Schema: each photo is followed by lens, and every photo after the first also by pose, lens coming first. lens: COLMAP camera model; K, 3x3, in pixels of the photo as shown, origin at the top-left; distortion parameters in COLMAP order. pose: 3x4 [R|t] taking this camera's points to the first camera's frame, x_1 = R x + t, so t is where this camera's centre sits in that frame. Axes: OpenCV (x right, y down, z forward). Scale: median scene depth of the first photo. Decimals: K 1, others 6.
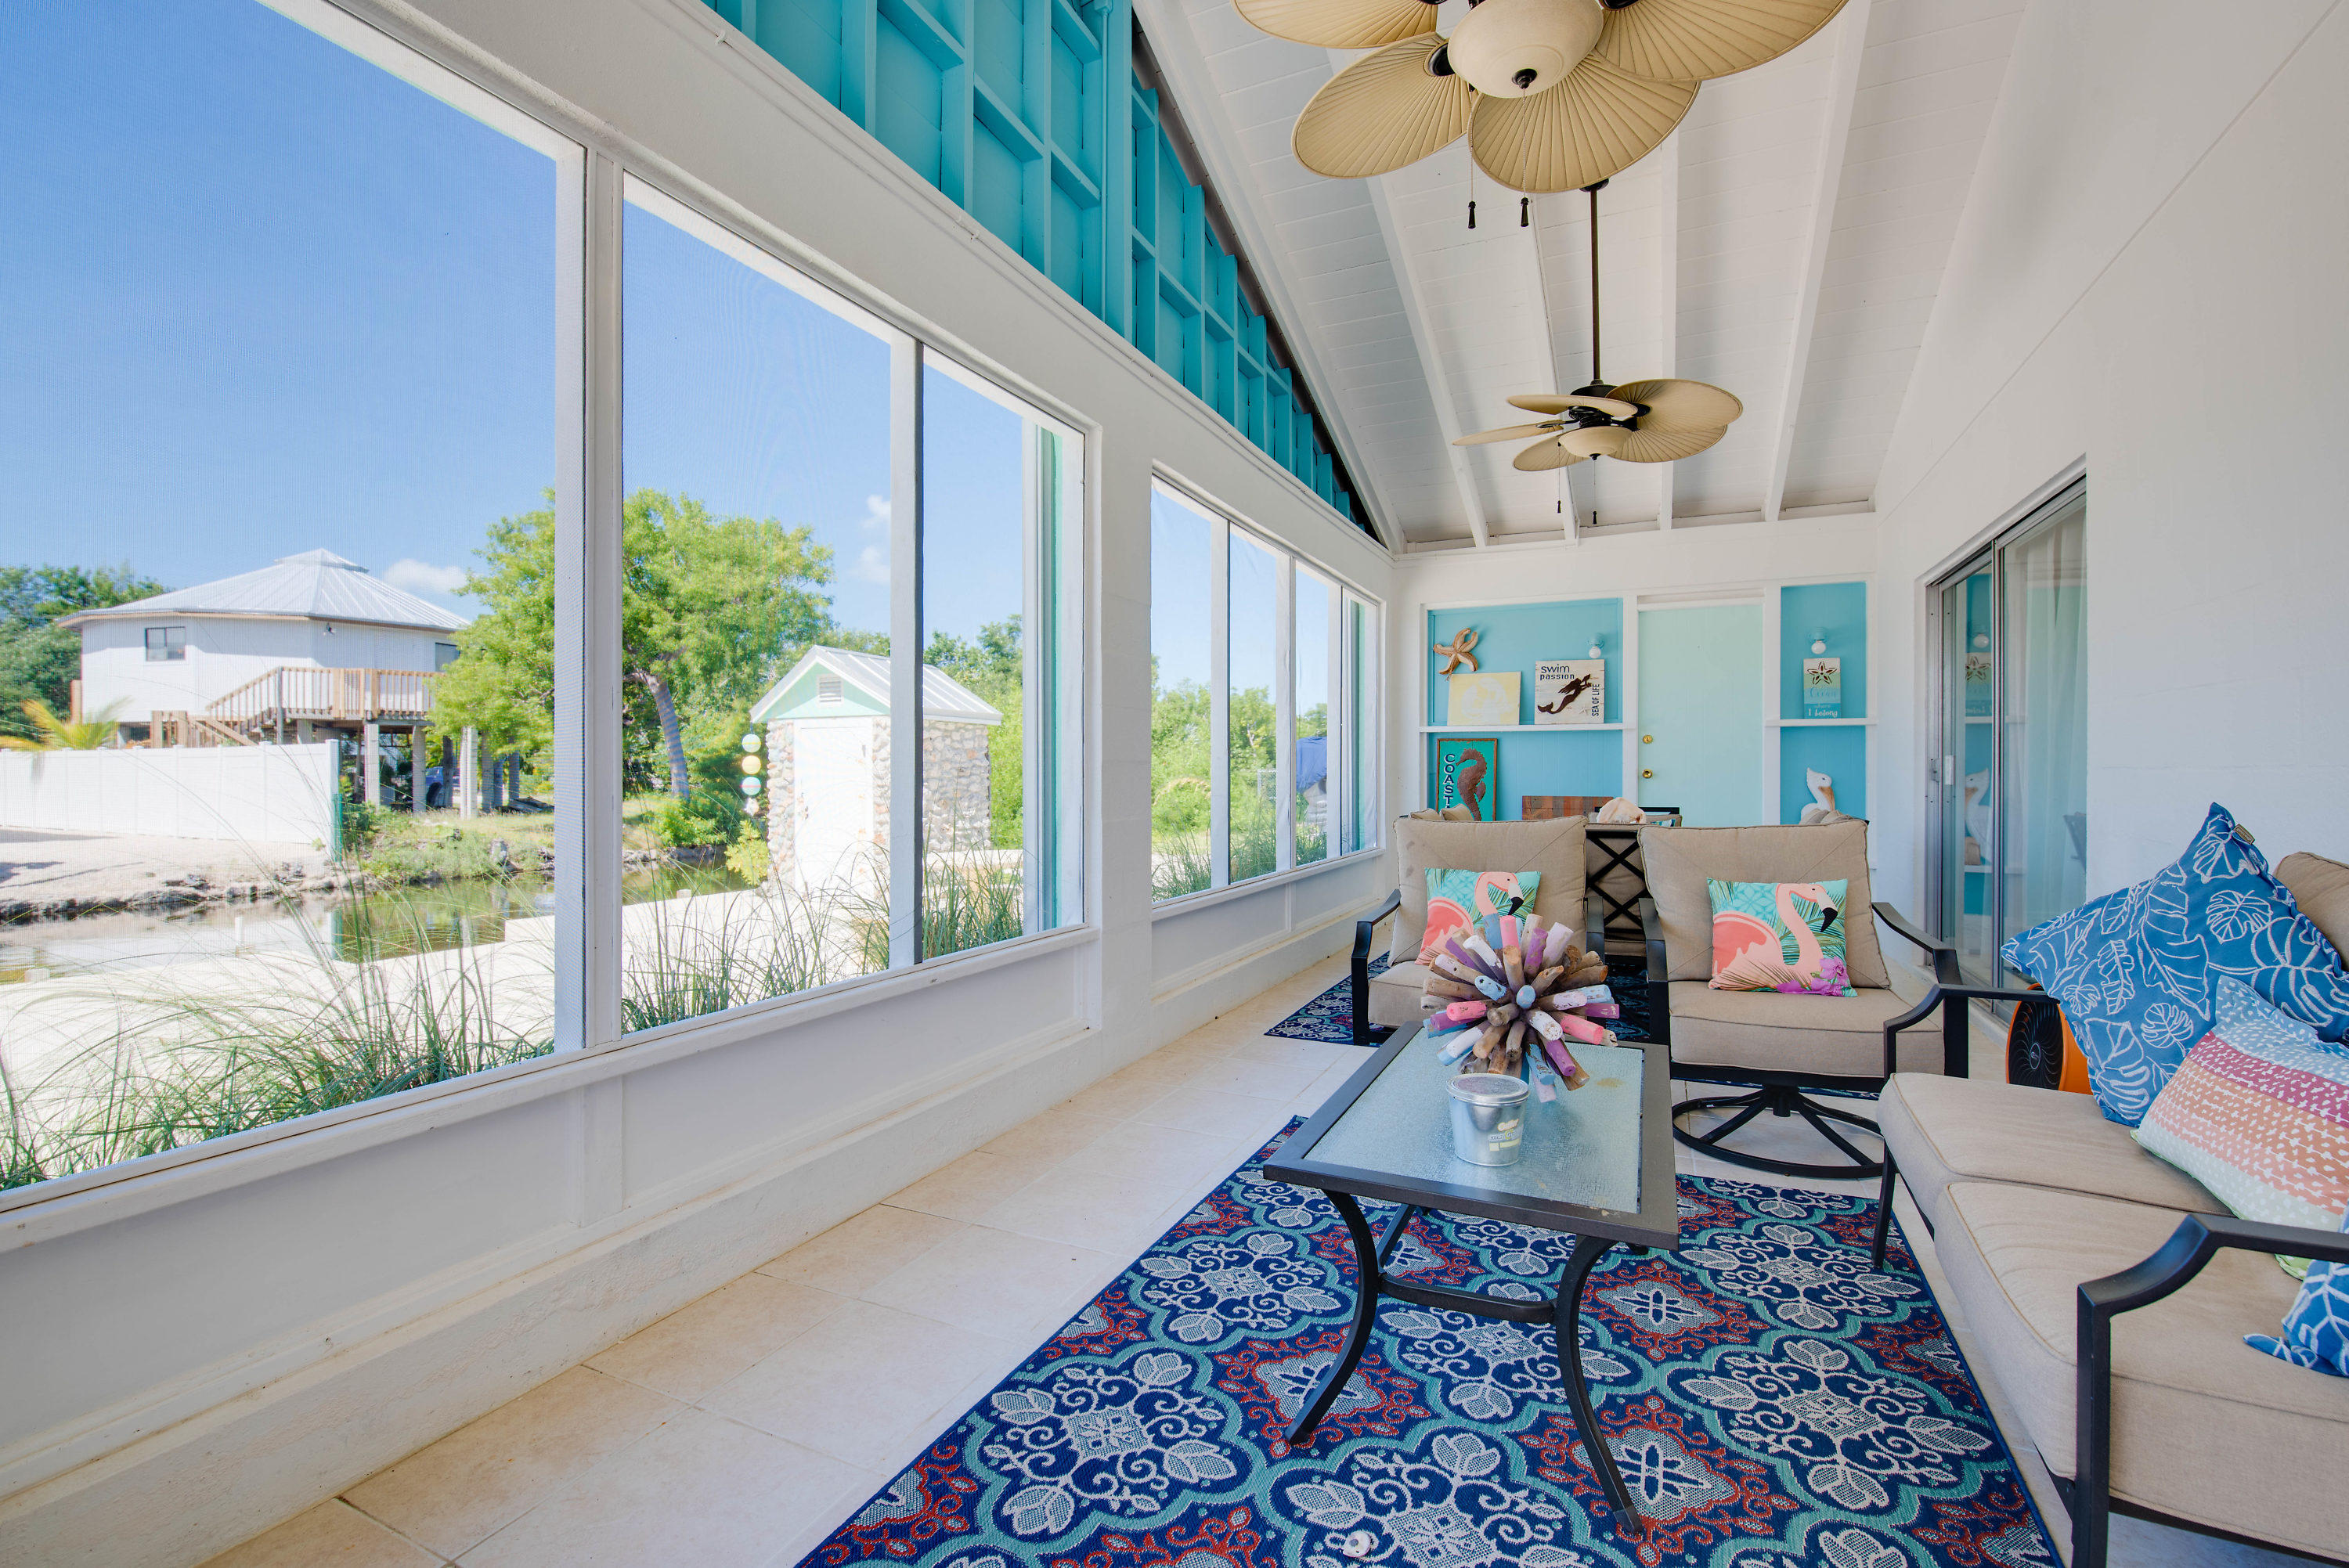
lens RADIAL K [[1018.6, 0, 1187.9], [0, 1018.6, 773.2], [0, 0, 1]] dist [0.000458, -0.010967]
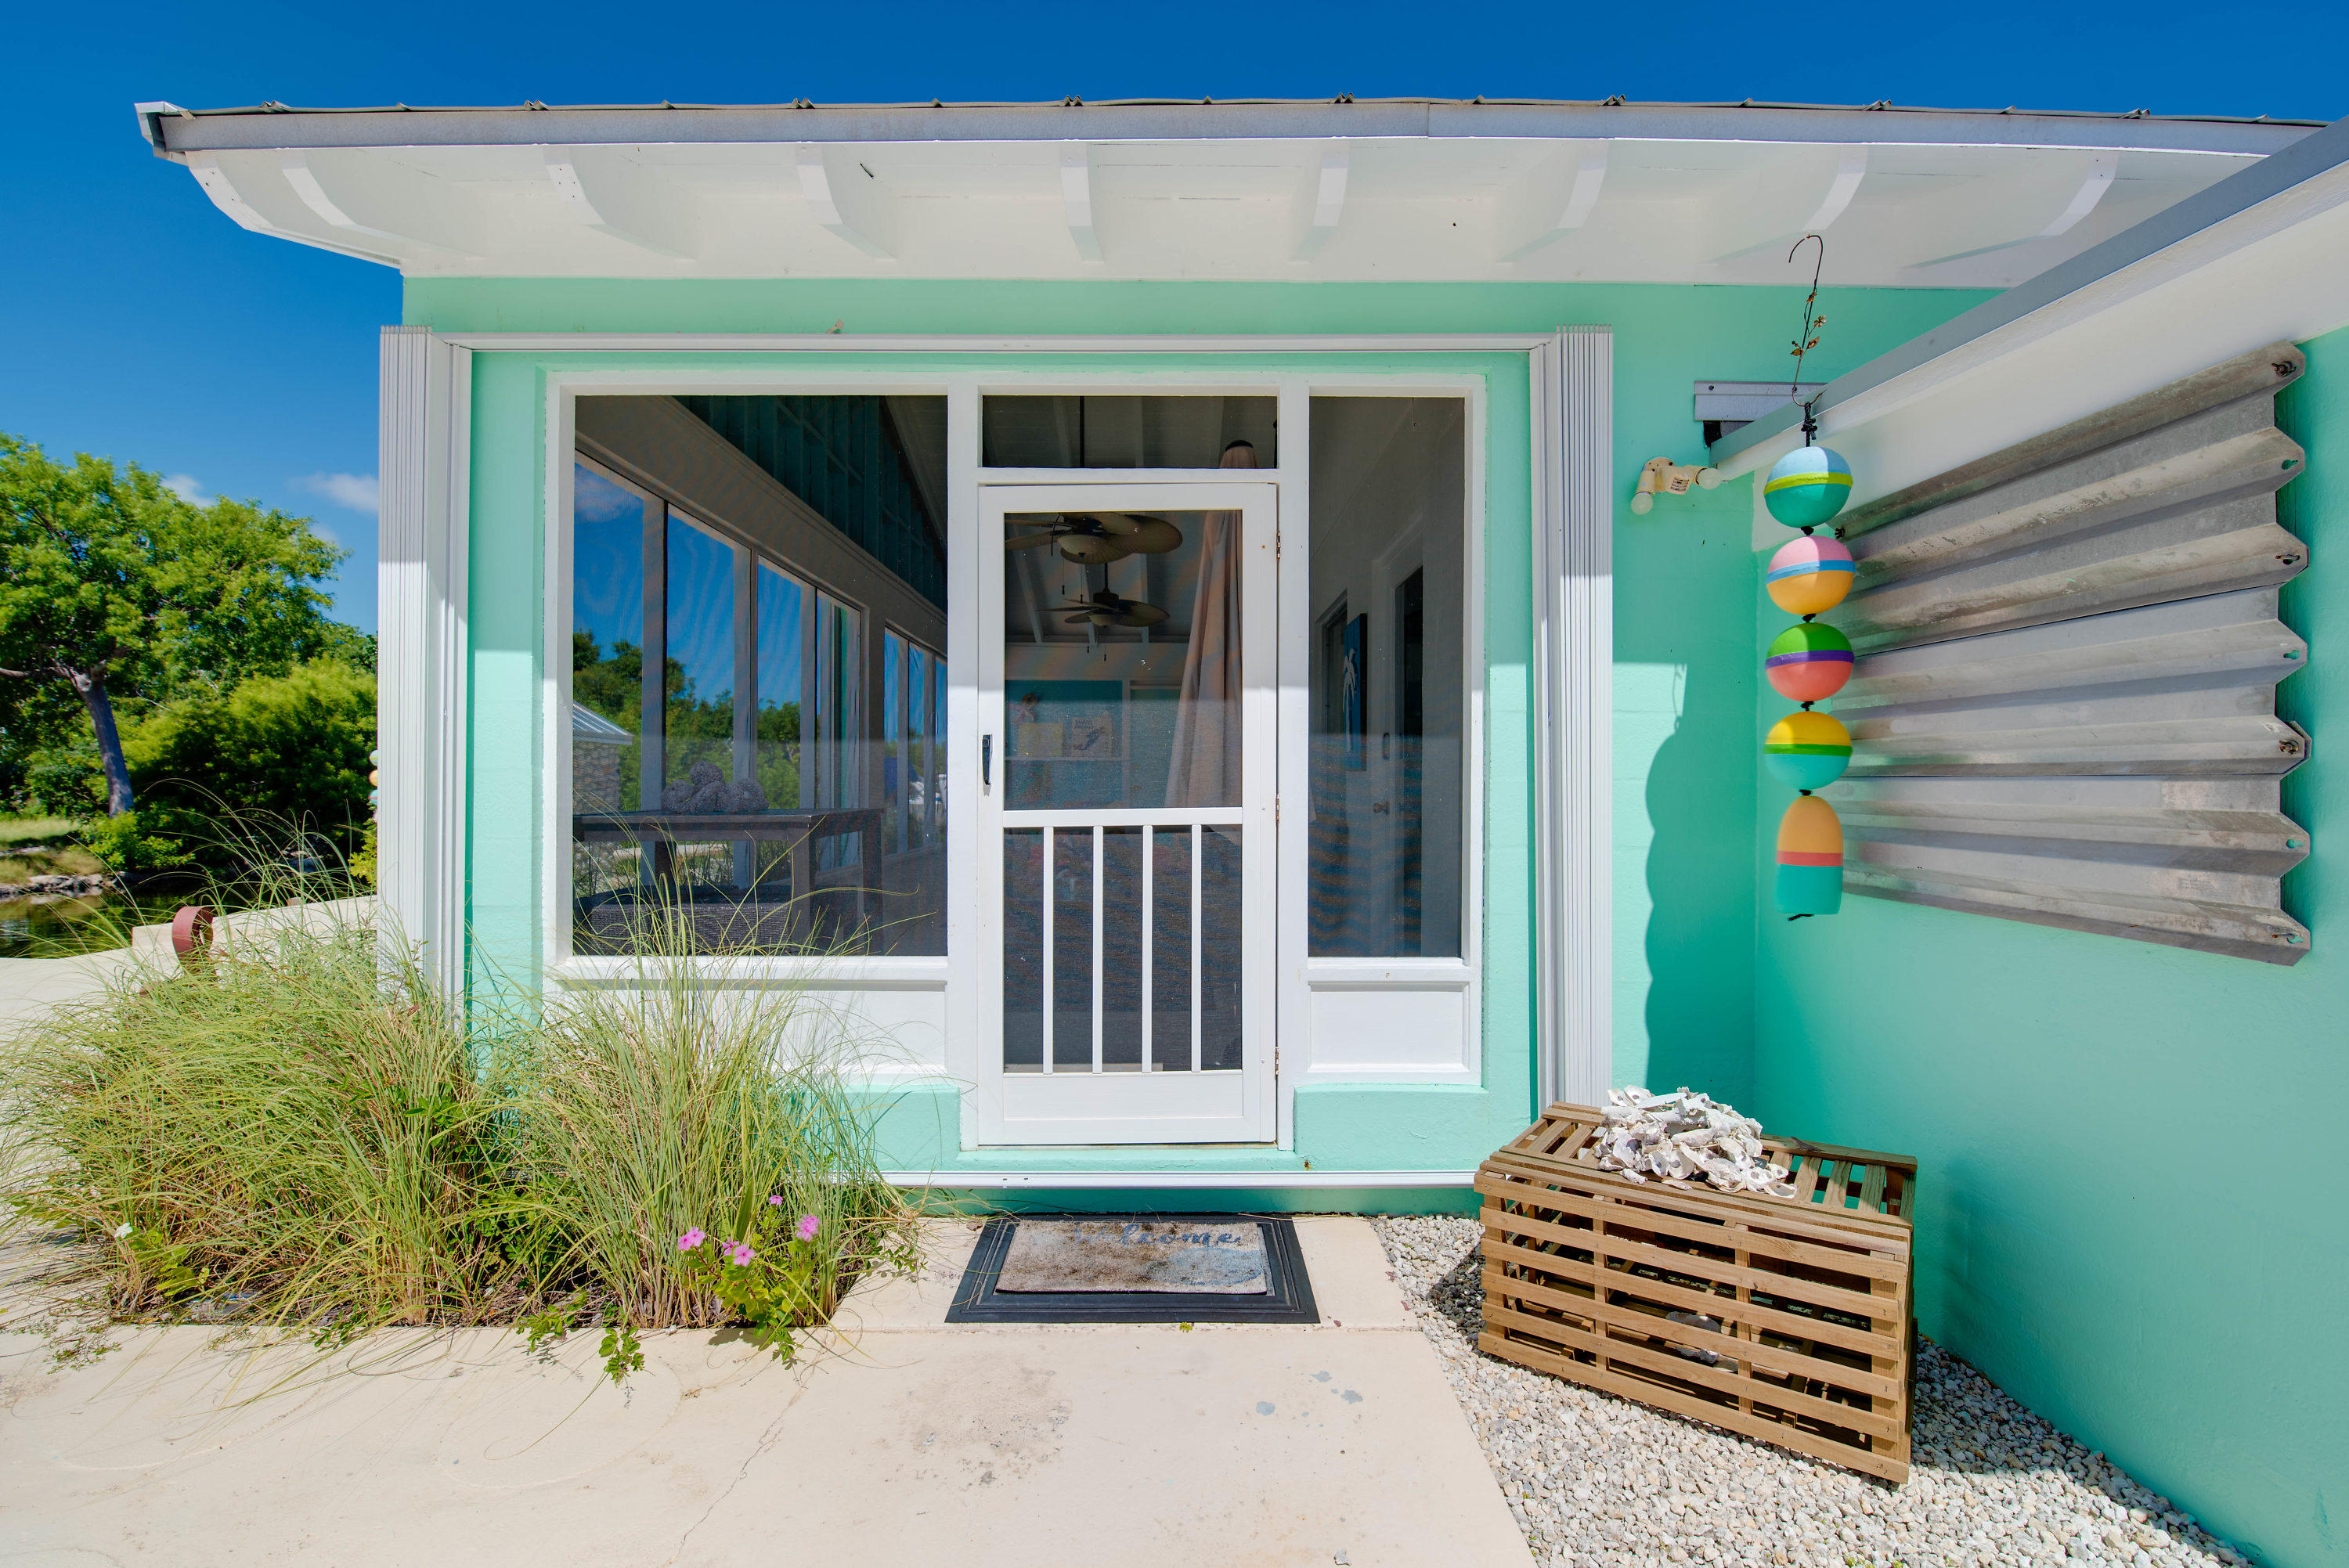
lens RADIAL K [[1032.5, 0, 1174.5], [0, 1032.5, 784.0], [0, 0, 1]] dist [-0.045313, 0.012929]
pose [[0.902460, 0.003156, 0.430762, -0.068697], [-0.001618, 0.999991, -0.003936, 0.000314], [-0.430771, 0.002855, 0.902457, -0.172789]]
